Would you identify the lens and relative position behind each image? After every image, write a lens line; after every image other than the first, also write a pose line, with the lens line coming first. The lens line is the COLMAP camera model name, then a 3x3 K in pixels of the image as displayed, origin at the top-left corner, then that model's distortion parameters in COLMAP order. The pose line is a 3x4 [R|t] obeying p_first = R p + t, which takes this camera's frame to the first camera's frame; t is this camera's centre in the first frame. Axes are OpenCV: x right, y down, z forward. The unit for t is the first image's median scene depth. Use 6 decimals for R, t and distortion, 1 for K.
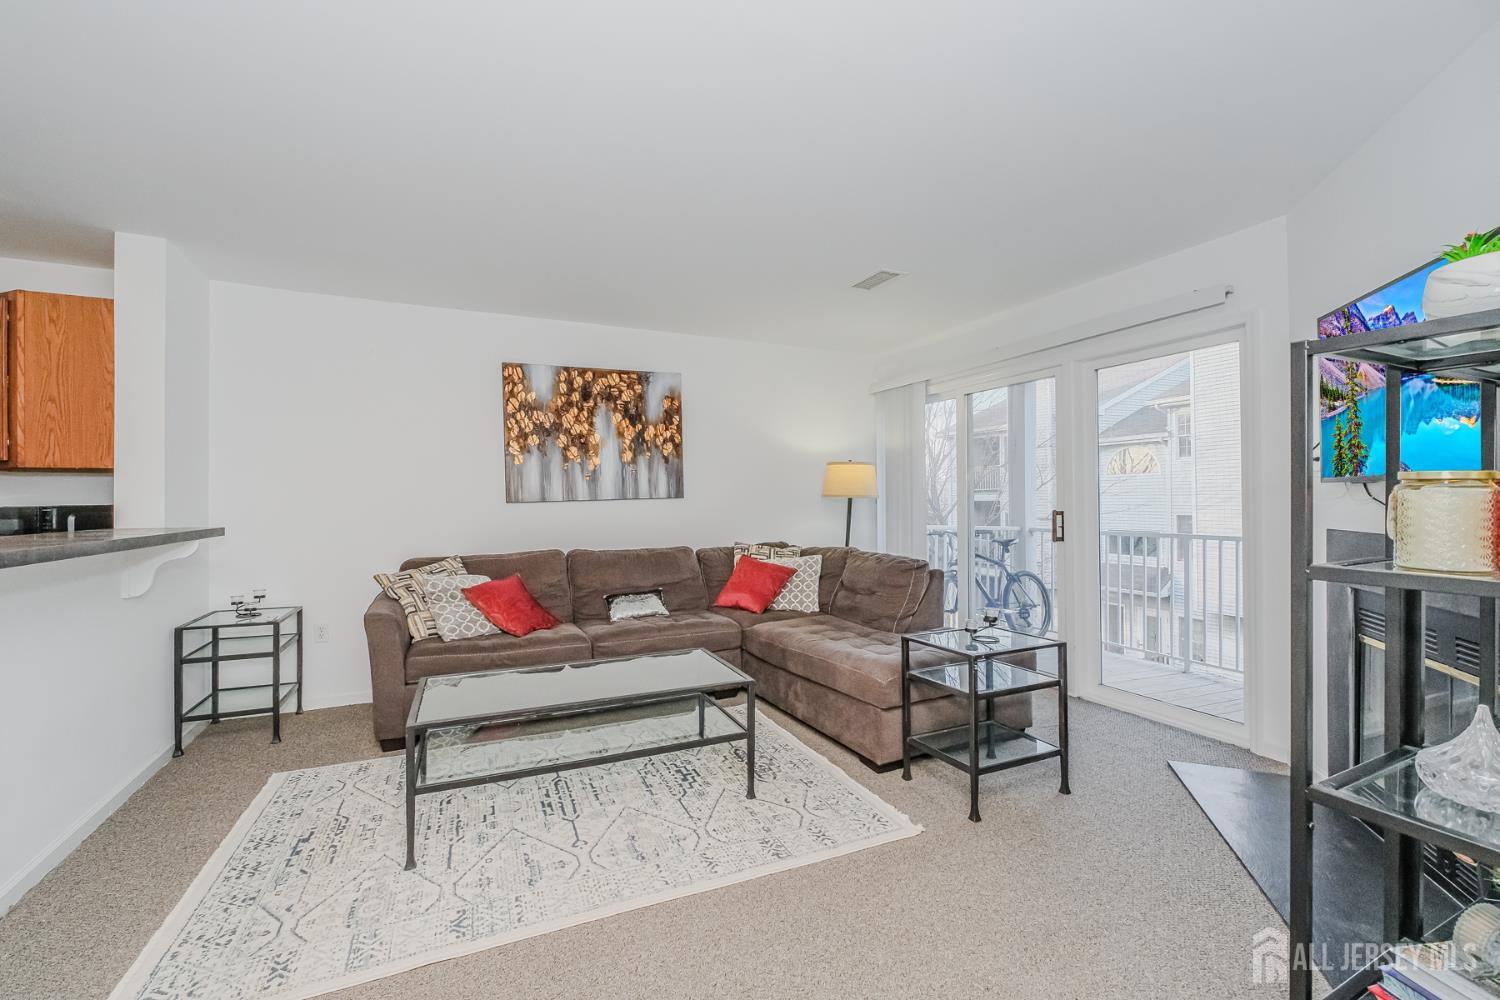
lens RADIAL K [[630.8, 0, 750.3], [0, 630.8, 493.1], [0, 0, 1]] dist [-0.003534, 0.001296]
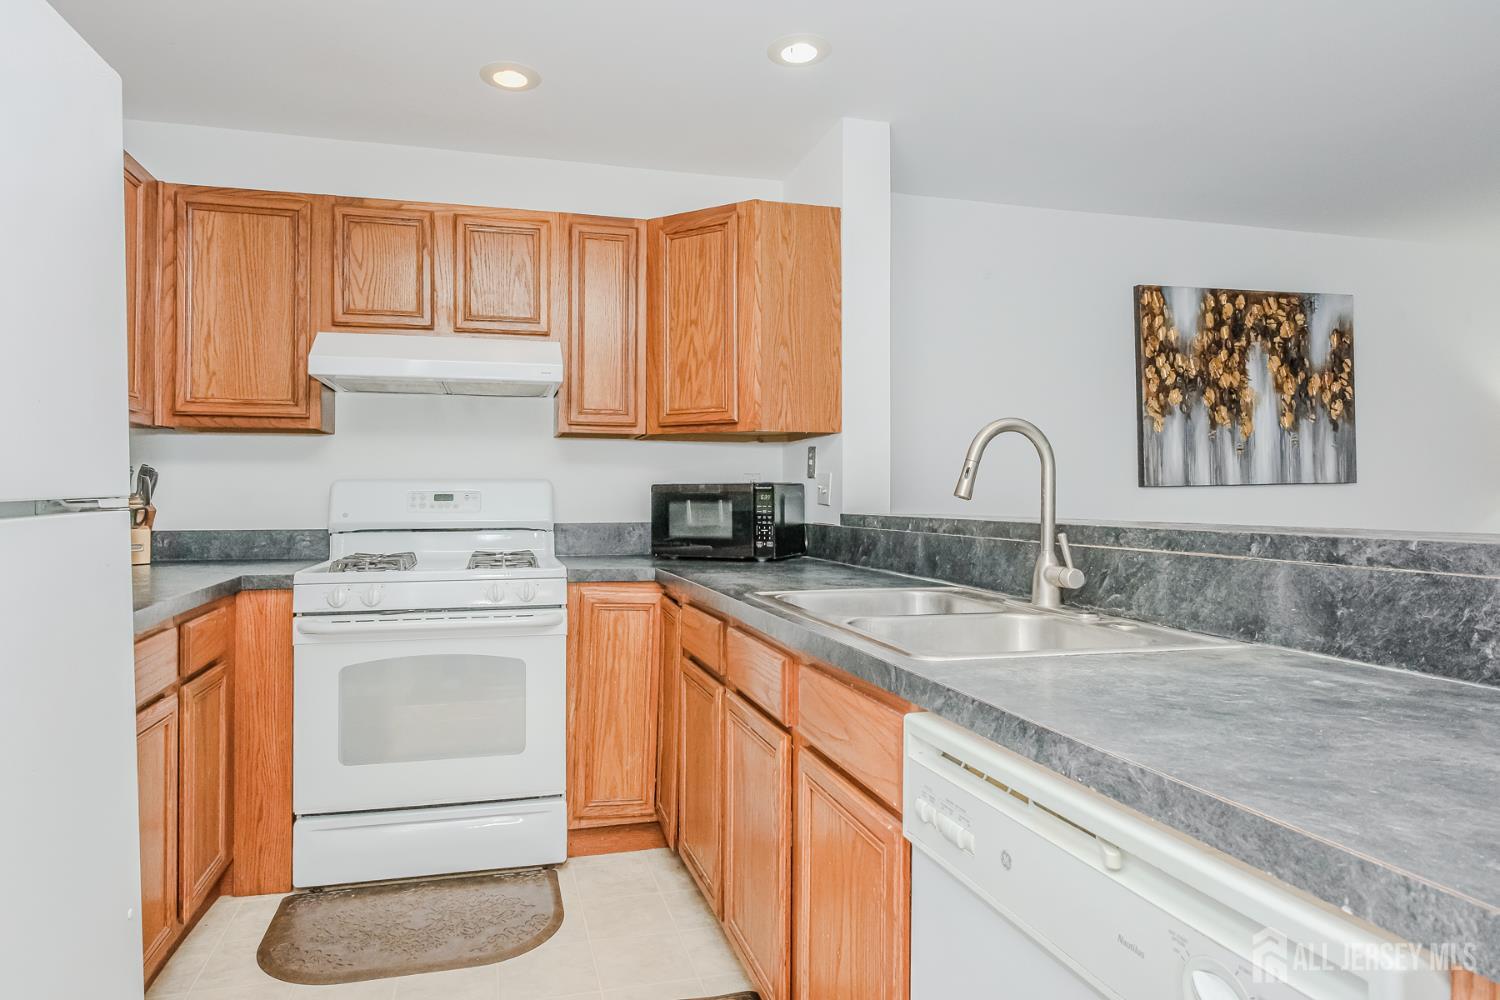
lens RADIAL K [[871.0, 0, 735.2], [0, 871.0, 488.3], [0, 0, 1]] dist [-0.025474, -0.000148]
pose [[0.977942, 0.005507, -0.208804, -0.622569], [-0.005021, 0.999983, 0.002854, 0.015906], [0.208816, -0.001743, 0.977953, -0.023903]]
